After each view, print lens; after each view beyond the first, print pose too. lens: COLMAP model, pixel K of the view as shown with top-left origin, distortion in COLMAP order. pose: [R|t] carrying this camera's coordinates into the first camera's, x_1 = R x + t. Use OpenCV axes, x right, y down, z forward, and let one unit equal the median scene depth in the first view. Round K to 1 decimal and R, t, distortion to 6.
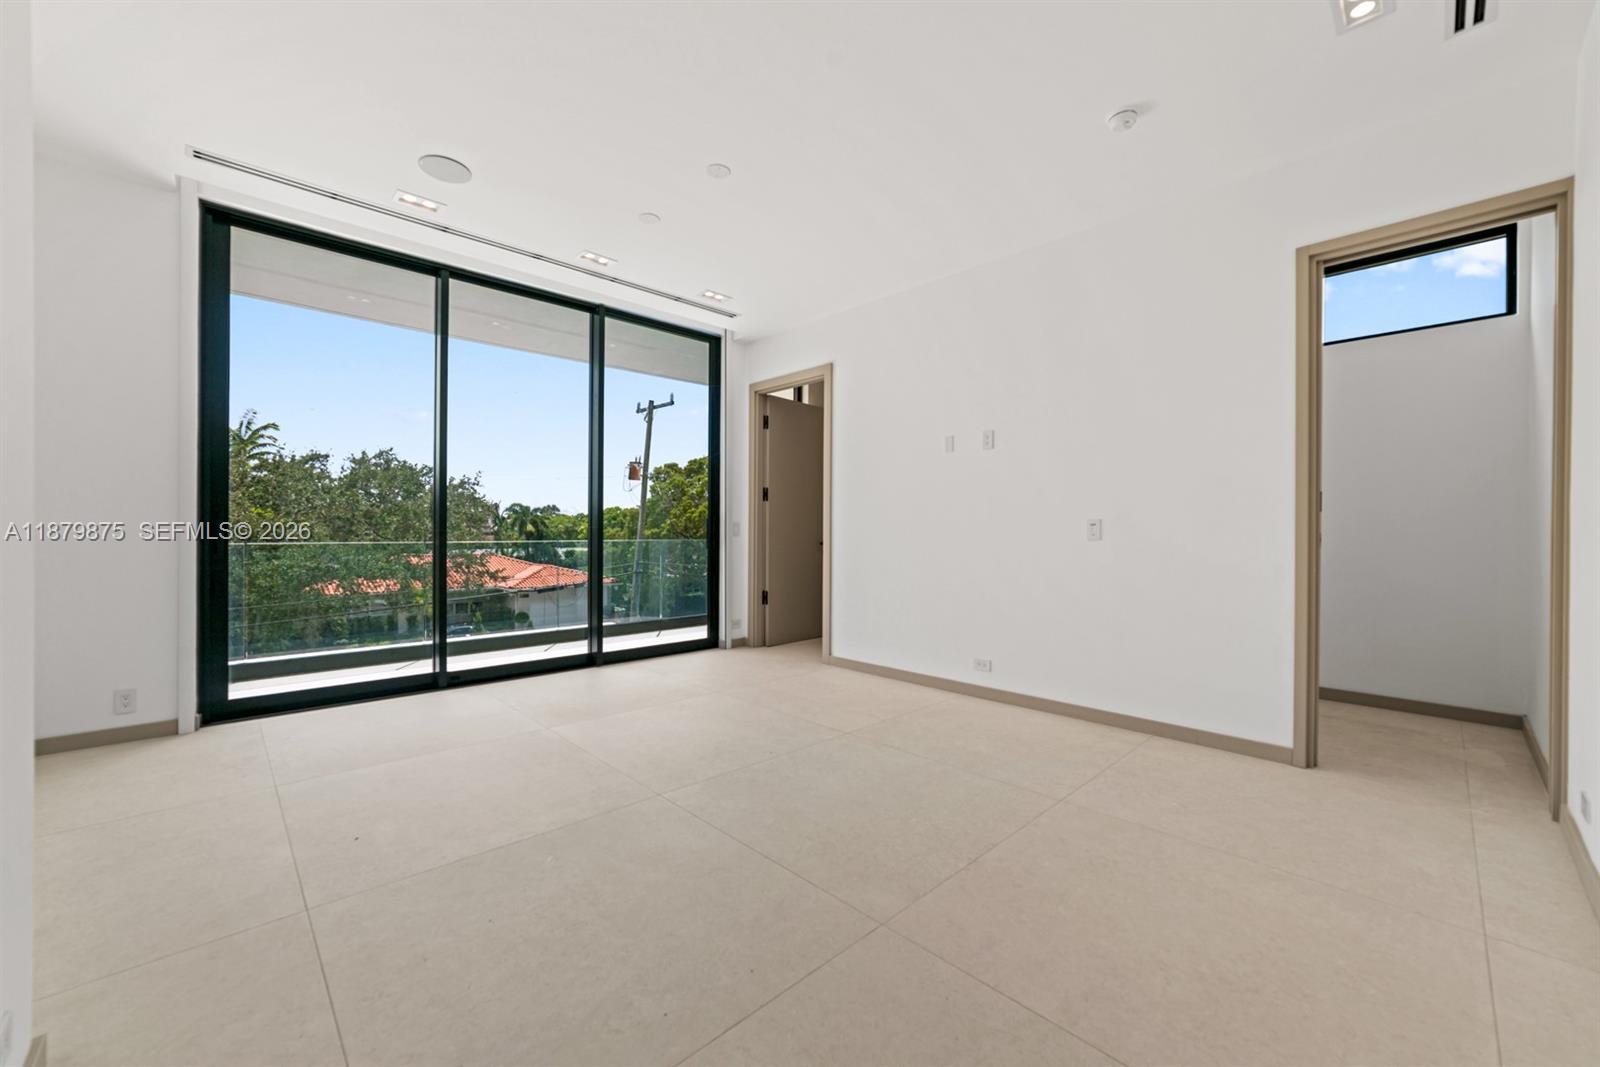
lens RADIAL K [[650.4, 0, 800.0], [0, 650.4, 533.5], [0, 0, 1]] dist [0.001150, 0.000011]
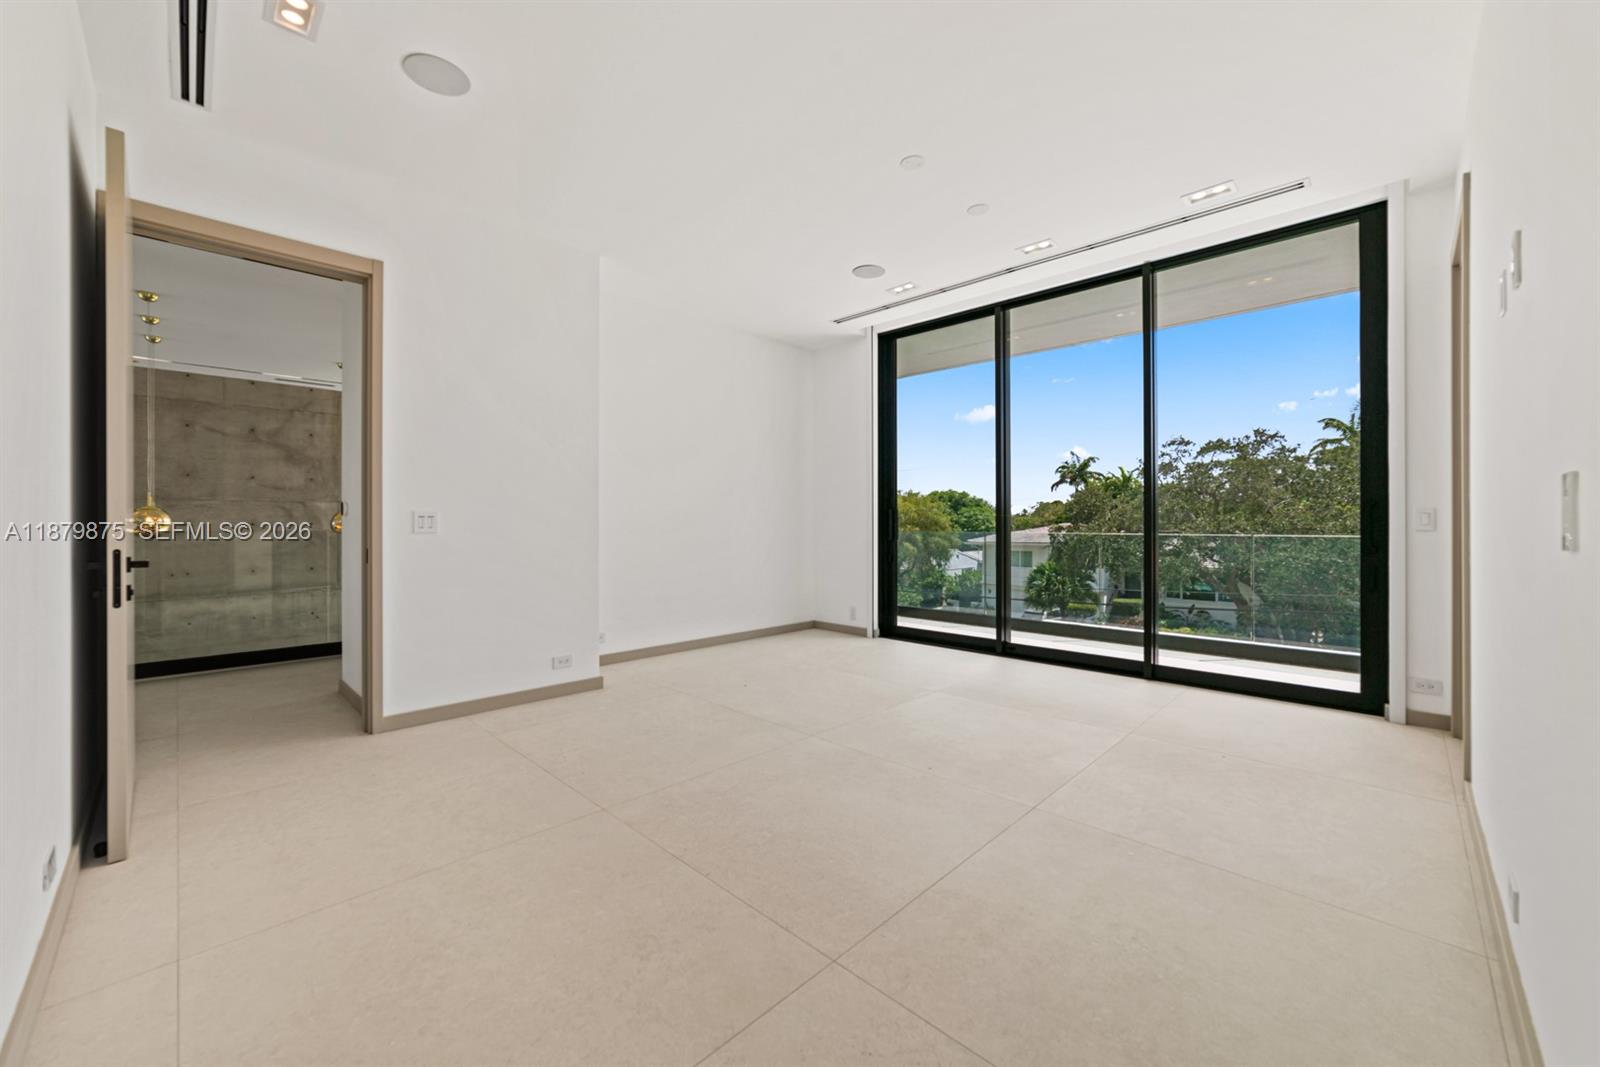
lens RADIAL K [[611.1, 0, 772.8], [0, 611.1, 525.9], [0, 0, 1]] dist [0.000883, 0.000119]
pose [[0.041751, 0.003379, -0.999122, 0.623781], [-0.007854, 0.999964, 0.003054, -0.000003], [0.999097, 0.007720, 0.041776, 0.587405]]
